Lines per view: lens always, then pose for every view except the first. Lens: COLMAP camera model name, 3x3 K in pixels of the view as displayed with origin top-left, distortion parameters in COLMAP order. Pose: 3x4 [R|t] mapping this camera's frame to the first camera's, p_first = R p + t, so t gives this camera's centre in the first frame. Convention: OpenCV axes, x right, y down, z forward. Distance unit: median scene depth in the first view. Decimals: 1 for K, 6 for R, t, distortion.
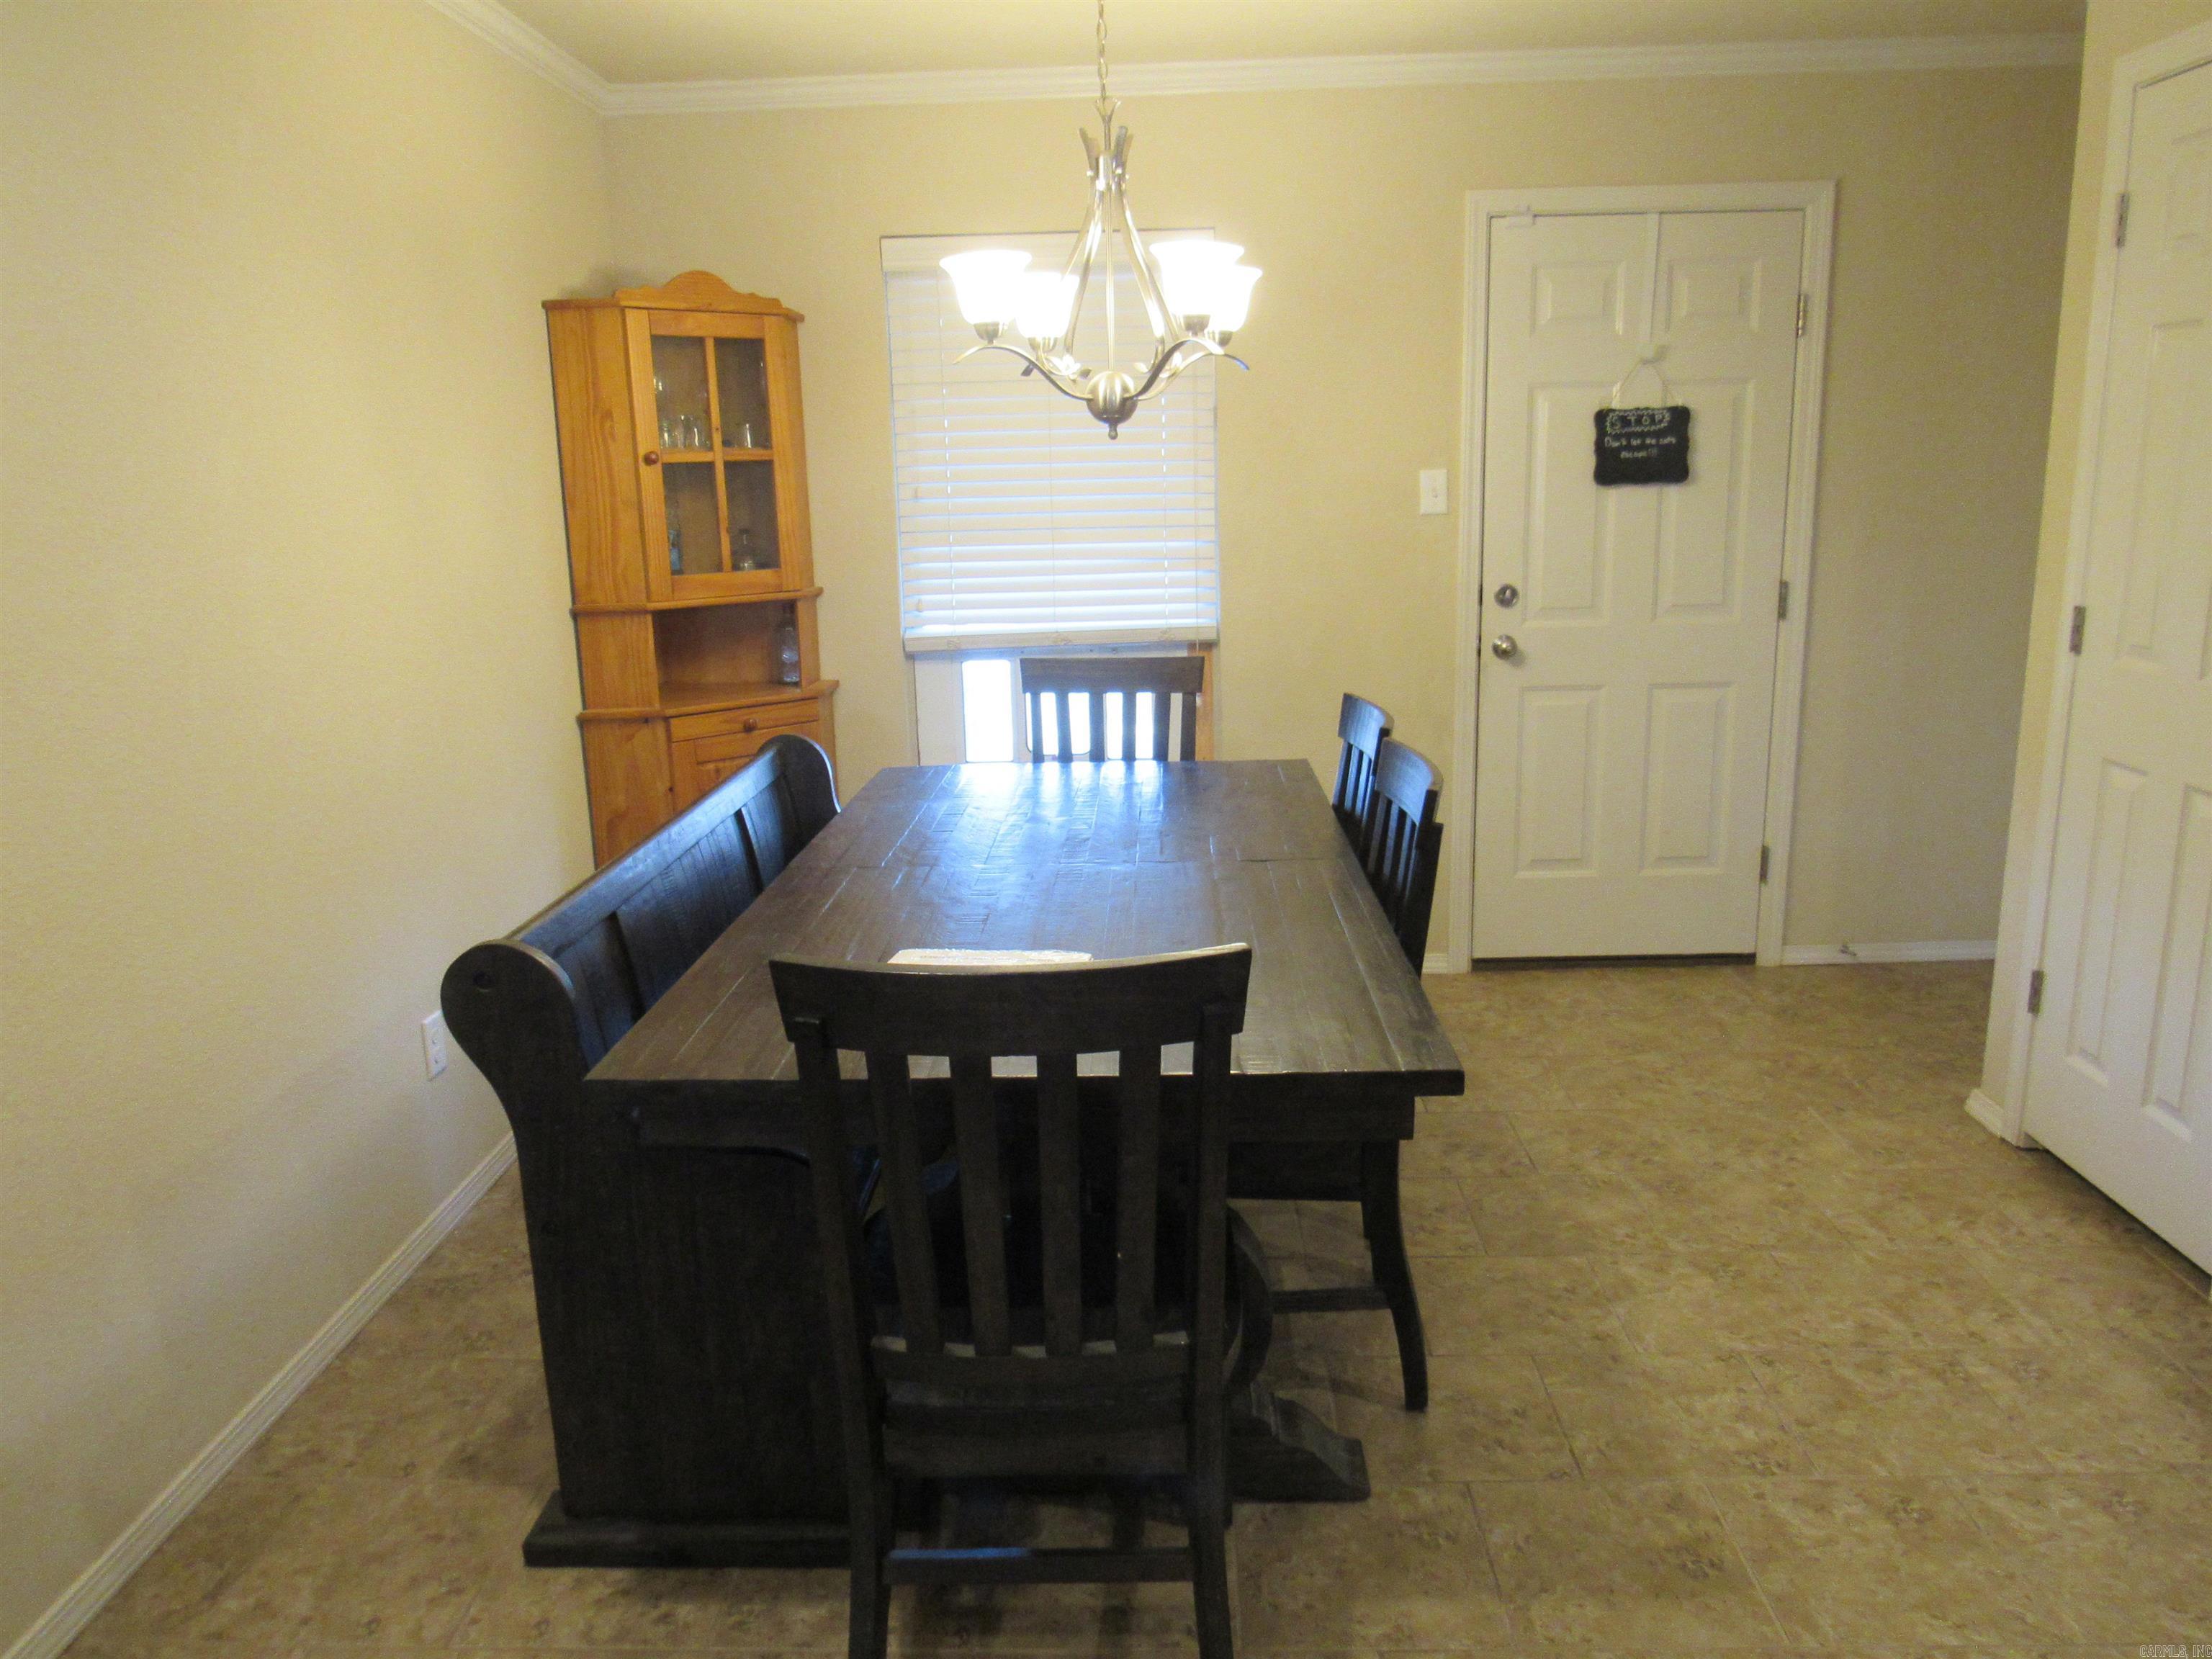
lens RADIAL K [[1589.3, 0, 1105.9], [0, 1589.3, 837.2], [0, 0, 1]] dist [-0.029031, 0.016225]
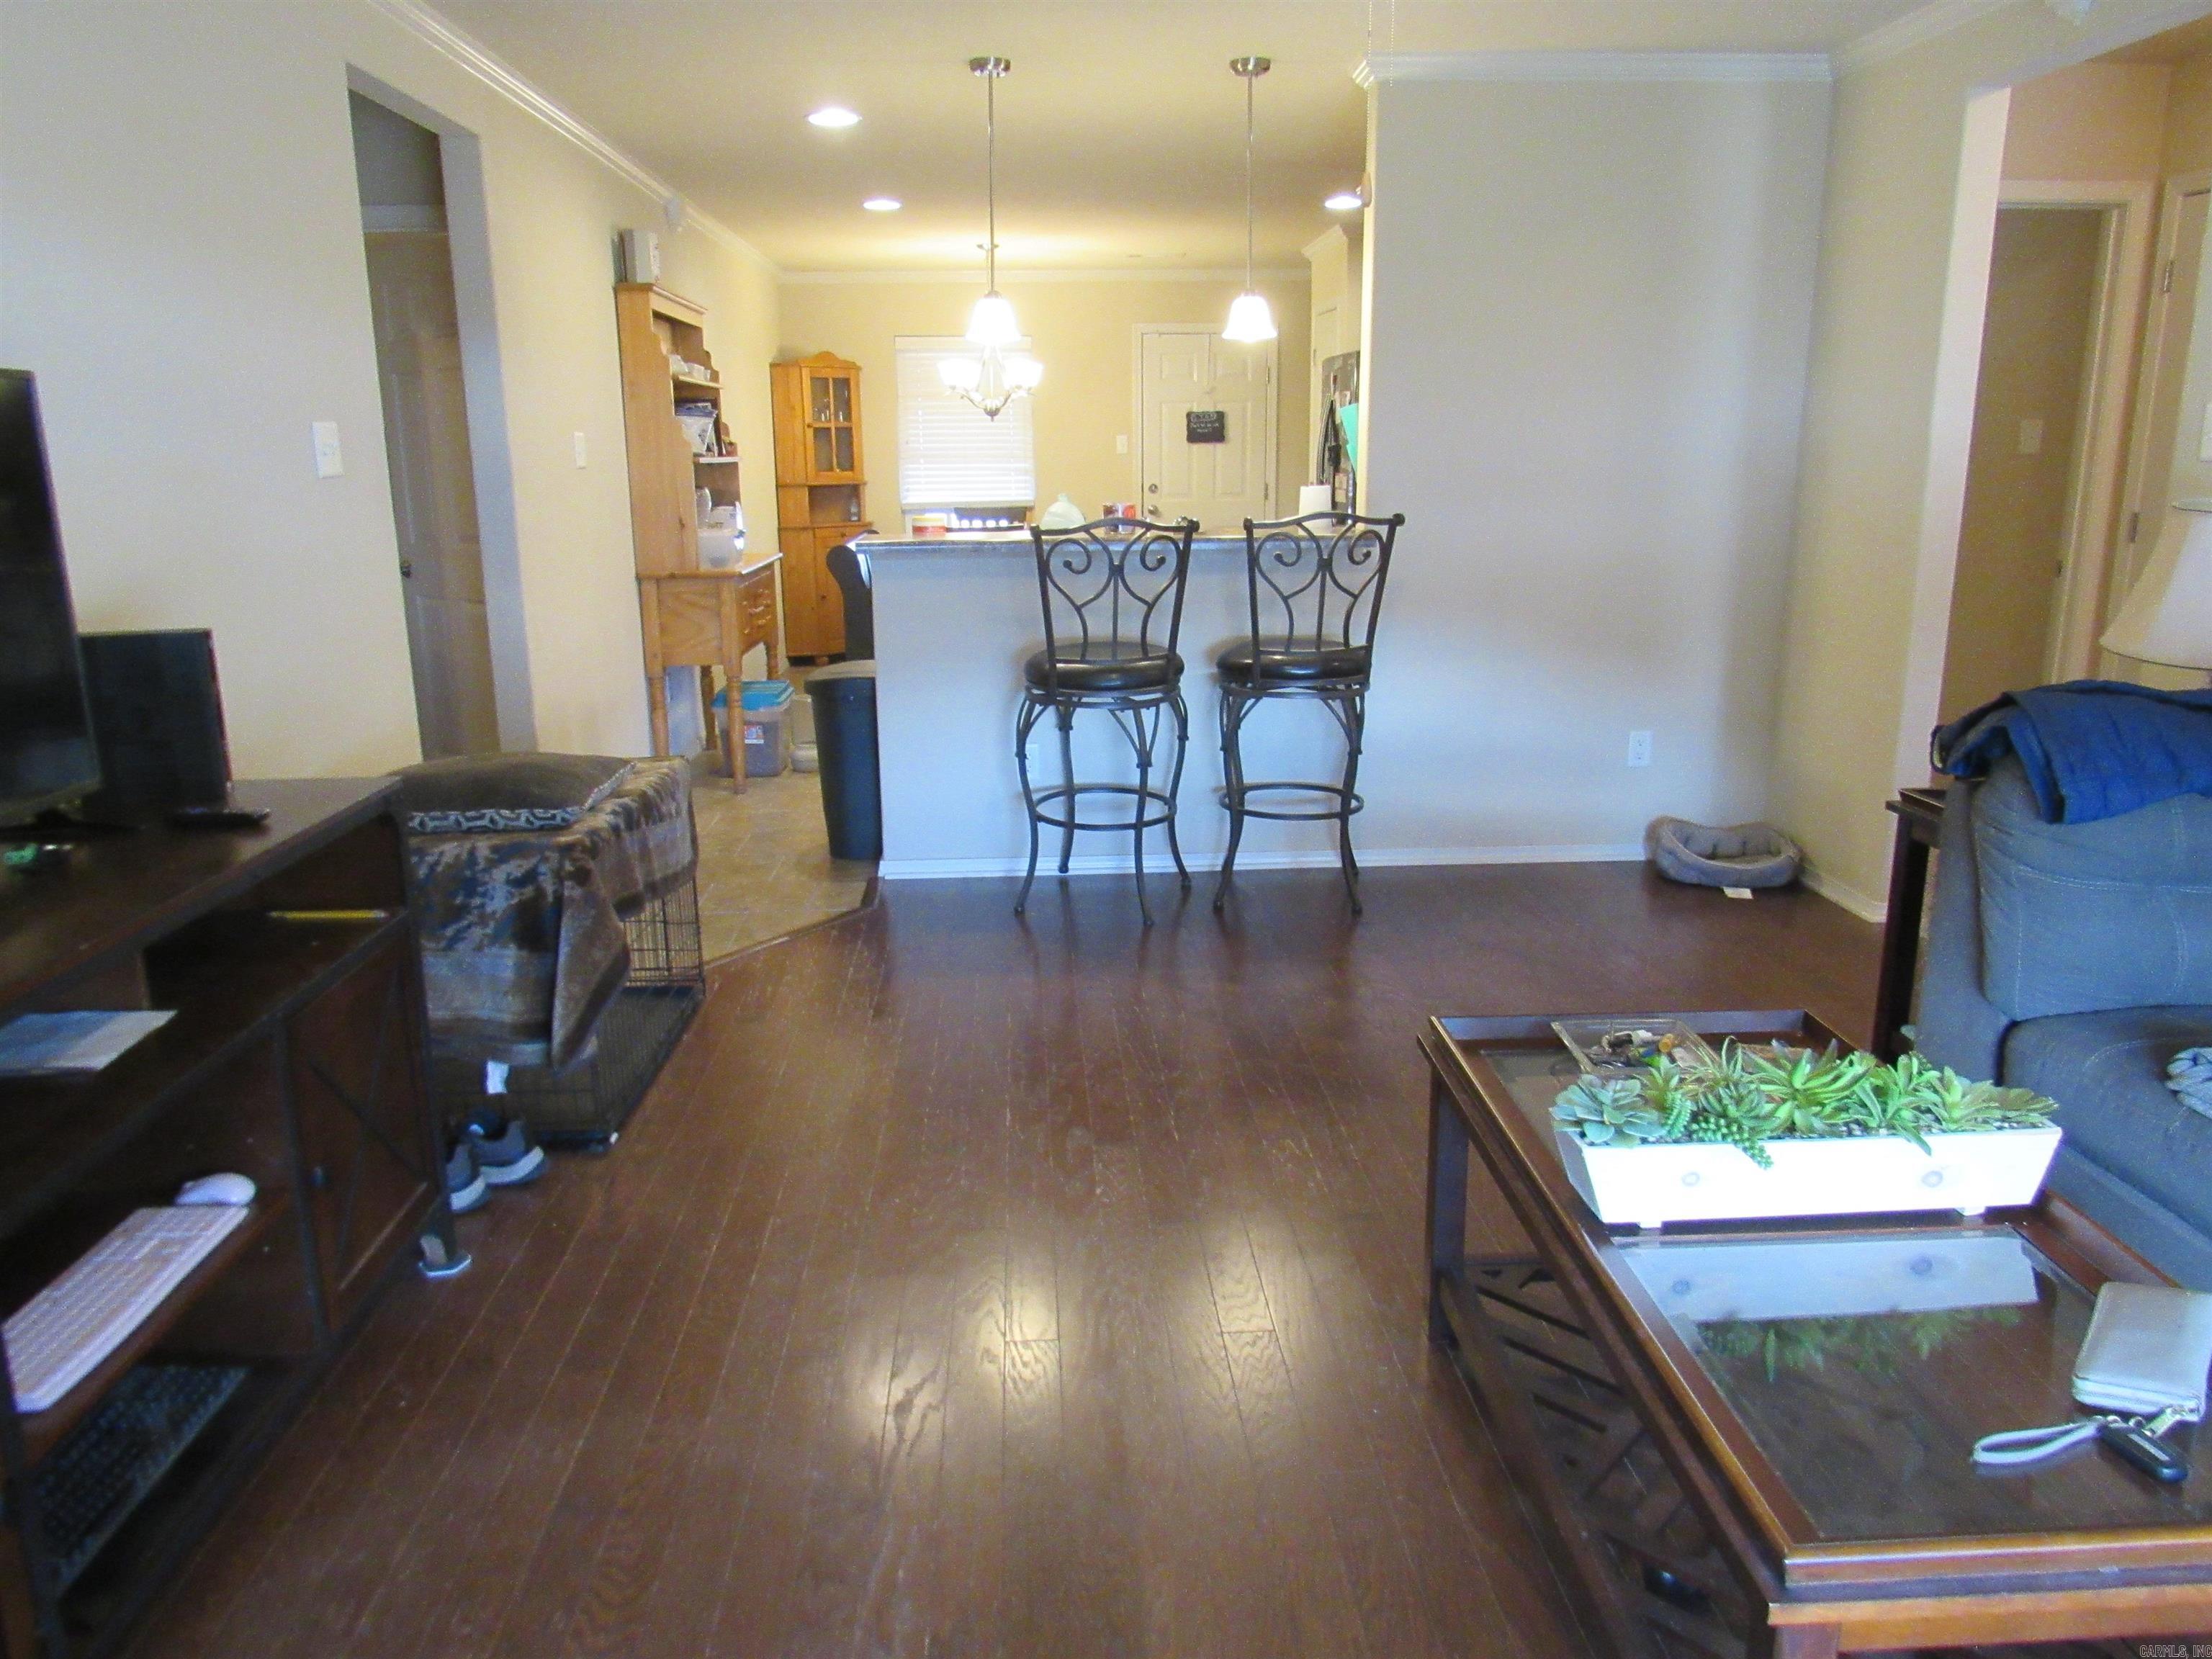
lens RADIAL K [[1589.3, 0, 1101.8], [0, 1589.3, 823.2], [0, 0, 1]] dist [-0.029031, 0.016225]
pose [[0.996587, -0.002315, 0.082522, -0.027932], [0.001801, 0.999979, 0.006300, 0.362417], [-0.082534, -0.006129, 0.996569, -1.488593]]
